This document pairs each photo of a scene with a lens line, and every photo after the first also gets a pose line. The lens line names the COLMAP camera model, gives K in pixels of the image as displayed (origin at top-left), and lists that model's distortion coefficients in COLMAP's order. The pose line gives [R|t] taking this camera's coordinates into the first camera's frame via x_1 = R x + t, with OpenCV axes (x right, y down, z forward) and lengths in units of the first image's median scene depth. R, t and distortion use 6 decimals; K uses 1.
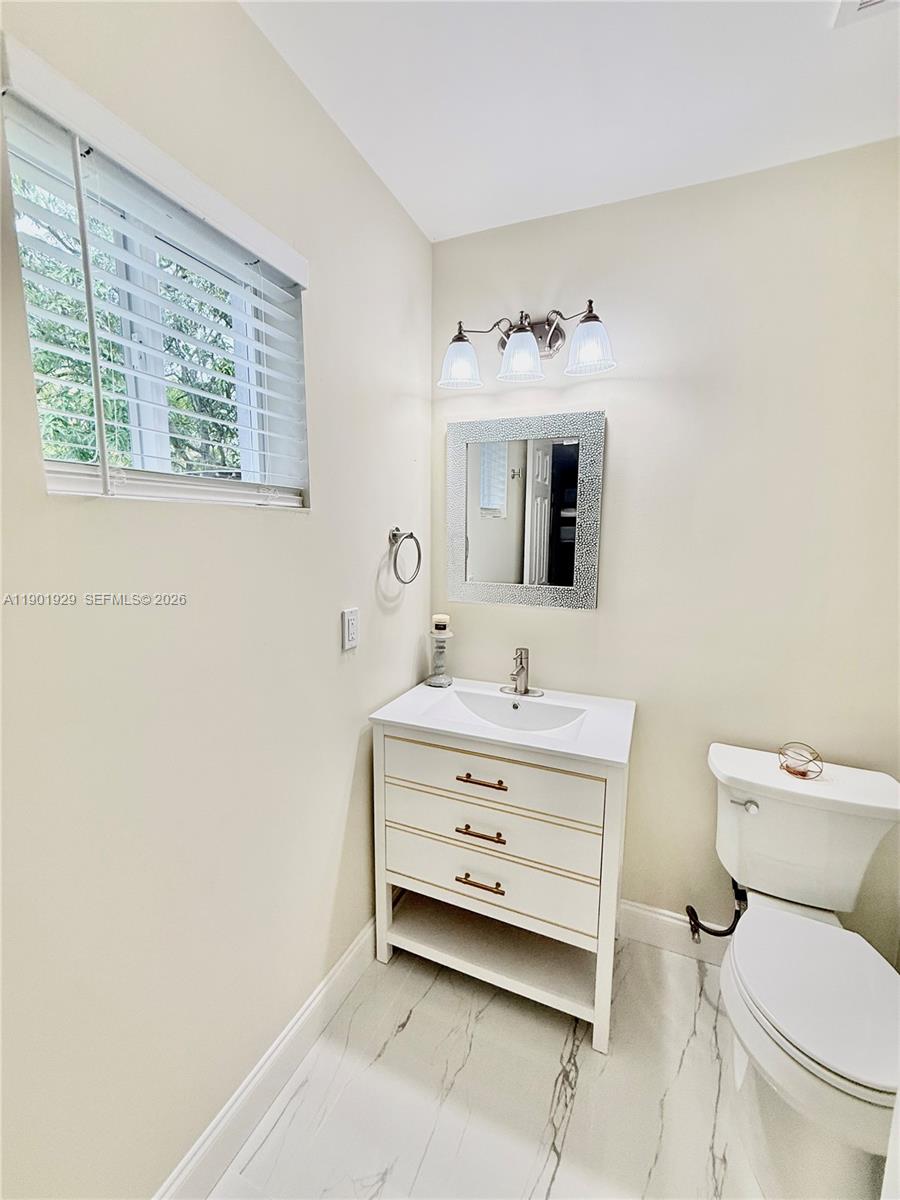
lens RADIAL K [[468.7, 0, 450.0], [0, 468.7, 600.0], [0, 0, 1]] dist [0.017685, -0.006798]
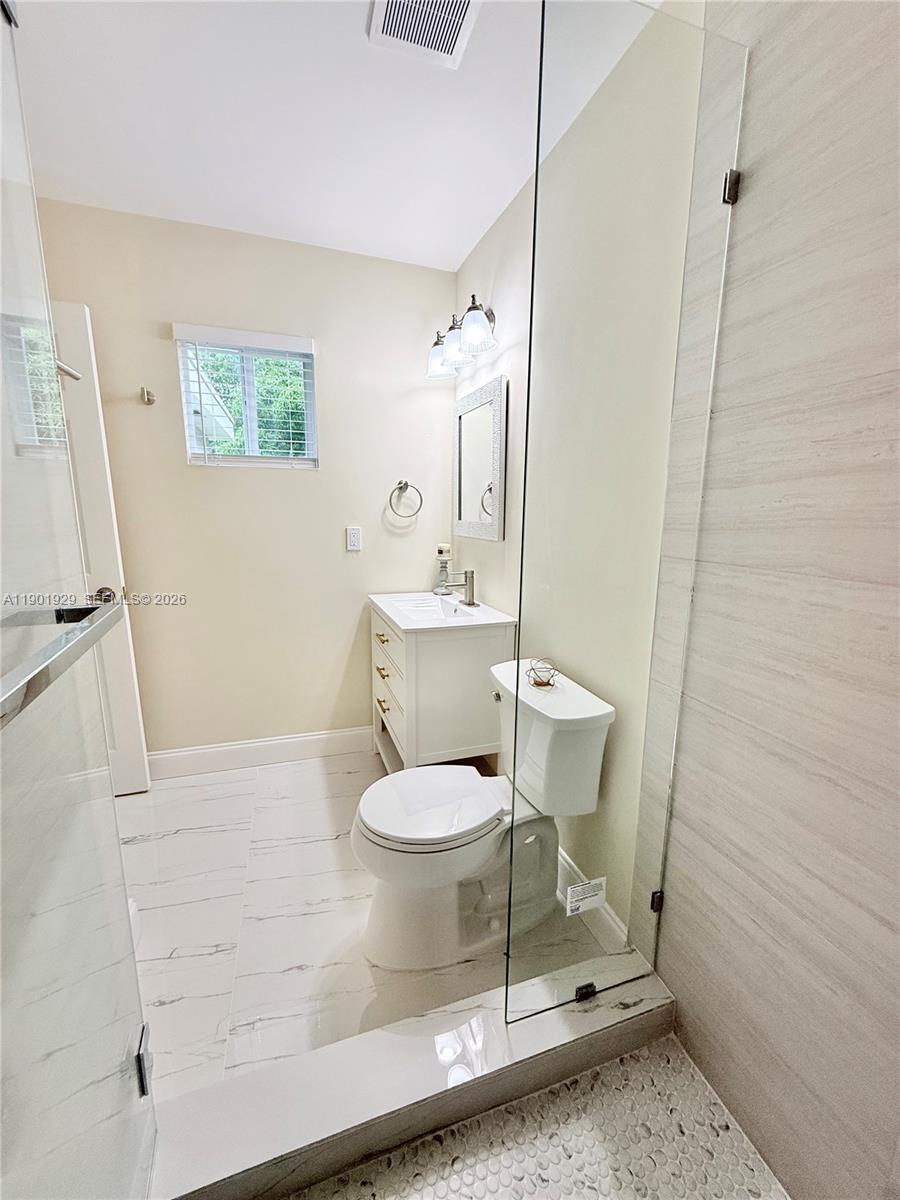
lens RADIAL K [[468.7, 0, 450.0], [0, 468.7, 600.0], [0, 0, 1]] dist [0.017685, -0.006798]
pose [[0.686245, 0.130176, -0.715627, 1.248656], [-0.106393, 0.991238, 0.078286, 0.106947], [0.719548, 0.022415, 0.694081, 0.057997]]
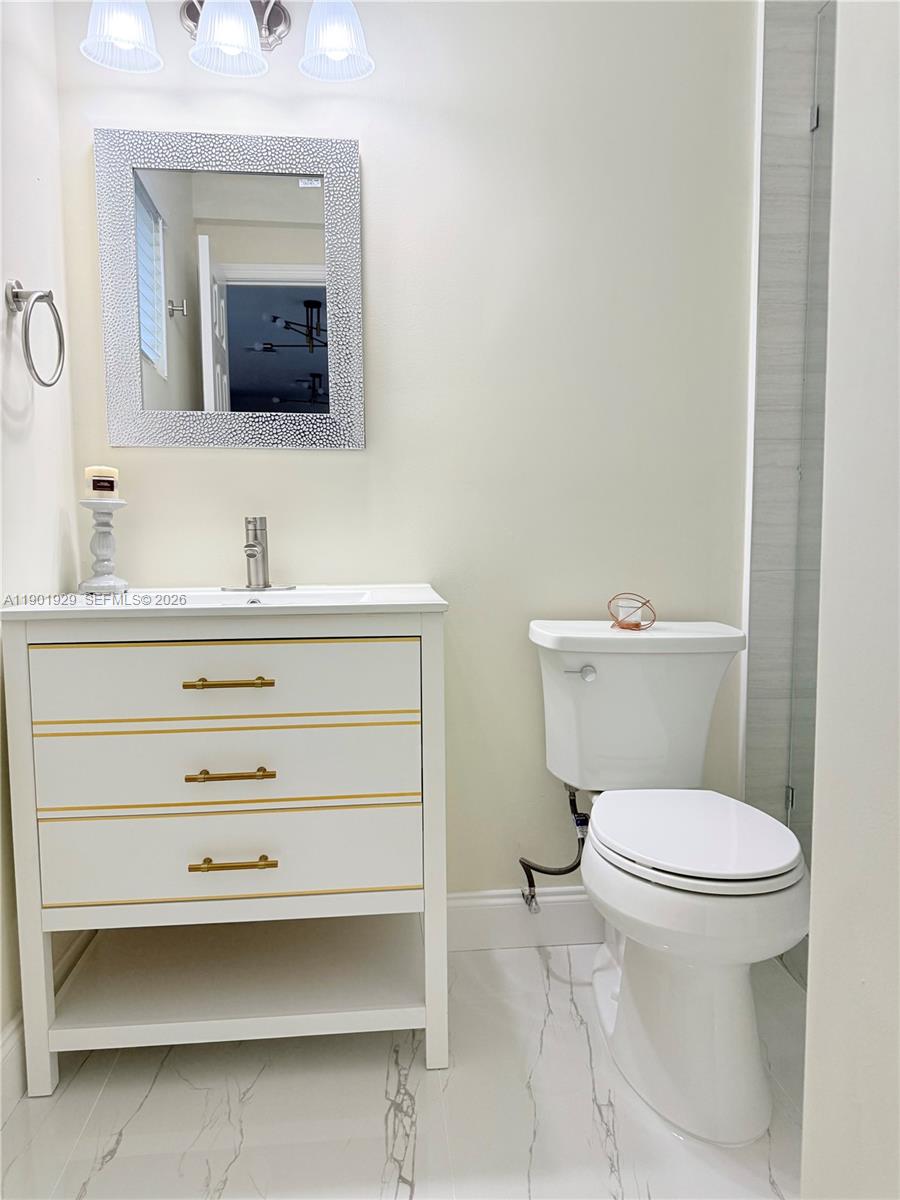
lens RADIAL K [[854.6, 0, 450.0], [0, 854.6, 600.0], [0, 0, 1]] dist [0.011362, -0.006263]
pose [[0.874103, -0.055509, 0.482558, -0.194042], [0.084978, 0.995603, -0.039404, 0.328519], [-0.478249, 0.075450, 0.874977, -0.094108]]
